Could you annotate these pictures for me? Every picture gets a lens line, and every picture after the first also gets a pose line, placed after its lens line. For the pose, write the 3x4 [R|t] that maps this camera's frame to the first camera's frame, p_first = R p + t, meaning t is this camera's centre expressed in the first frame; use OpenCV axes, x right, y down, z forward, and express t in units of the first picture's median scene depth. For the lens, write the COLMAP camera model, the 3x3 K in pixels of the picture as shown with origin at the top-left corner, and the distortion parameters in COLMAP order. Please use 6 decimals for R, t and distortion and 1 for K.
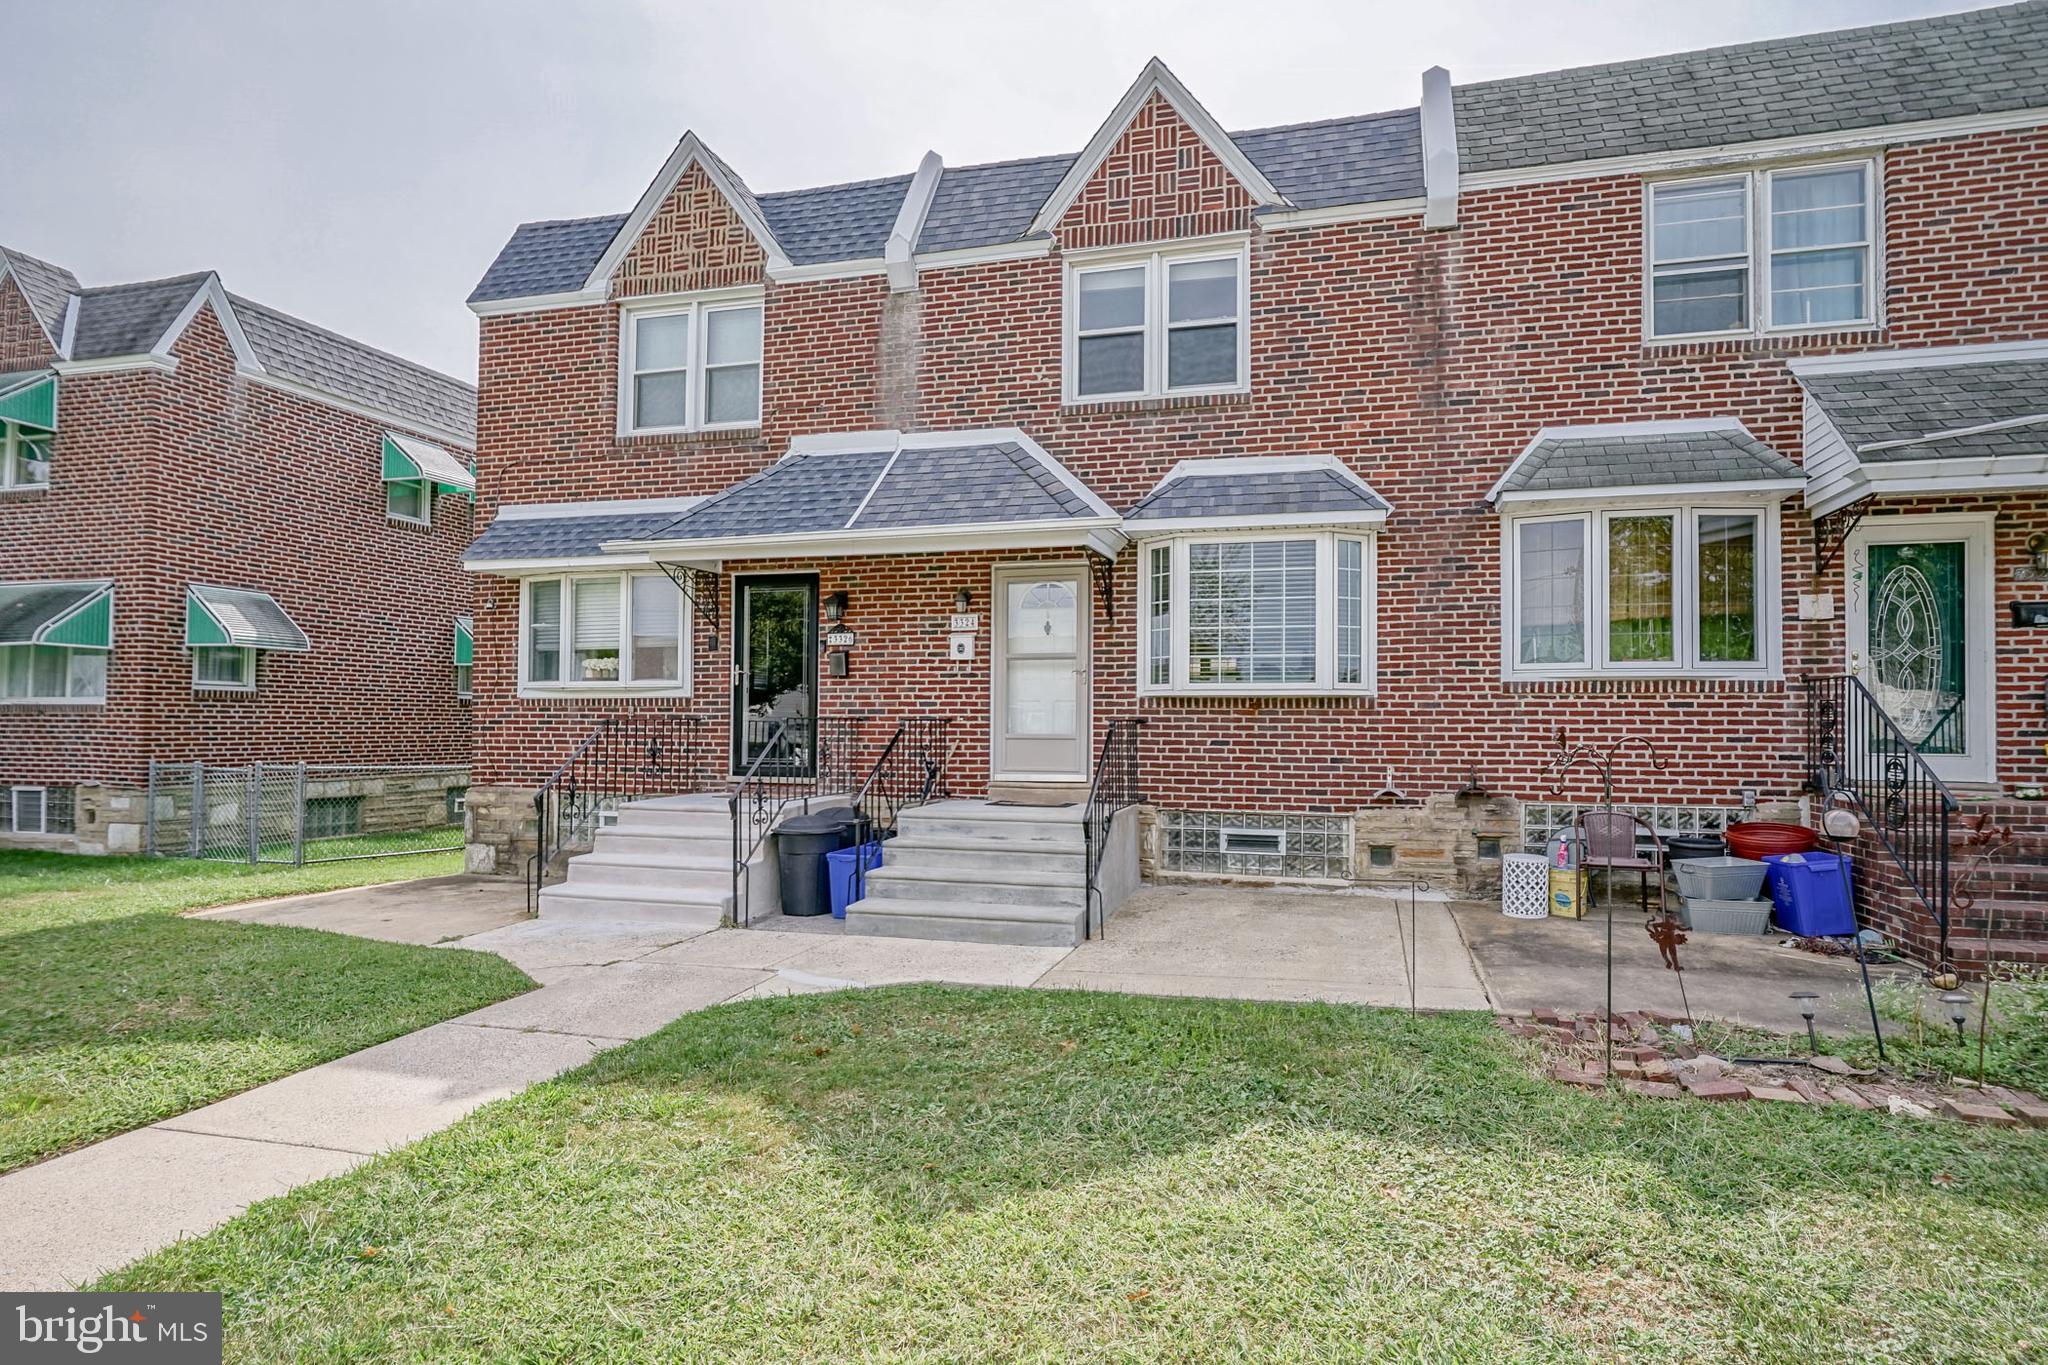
lens RADIAL K [[973.7, 0, 1042.9], [0, 973.7, 679.5], [0, 0, 1]] dist [-0.005655, 0.004582]
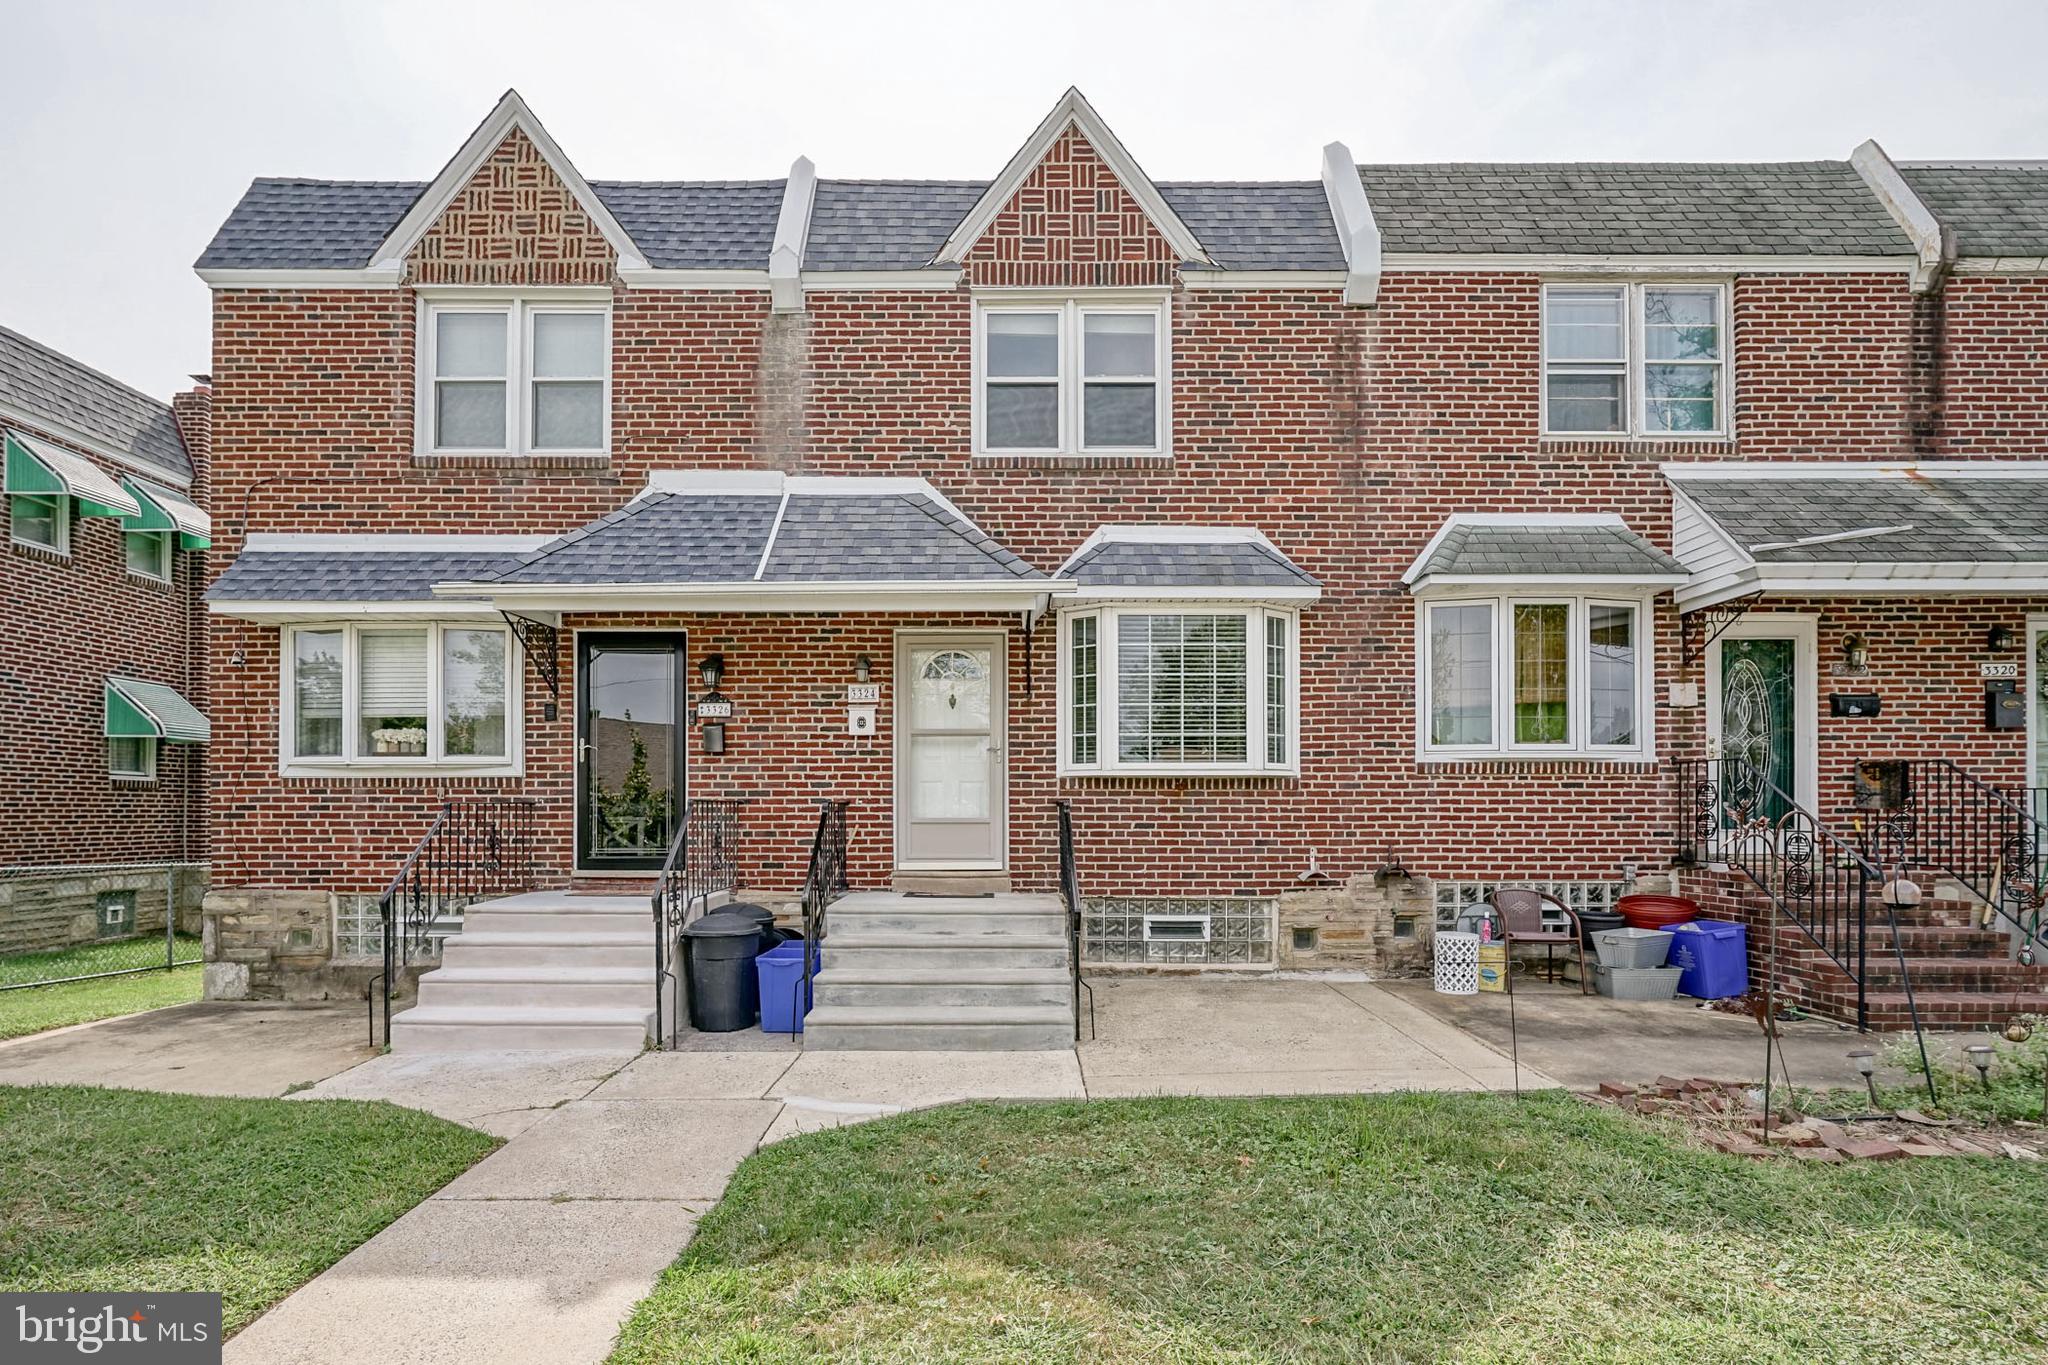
lens RADIAL K [[1024.1, 0, 1022.4], [0, 1024.1, 776.7], [0, 0, 1]] dist [-0.003425, 0.000836]
pose [[0.972664, 0.002055, 0.232209, -0.166766], [-0.005438, 0.999888, 0.013932, 0.004153], [-0.232154, -0.014813, 0.972566, 0.057248]]
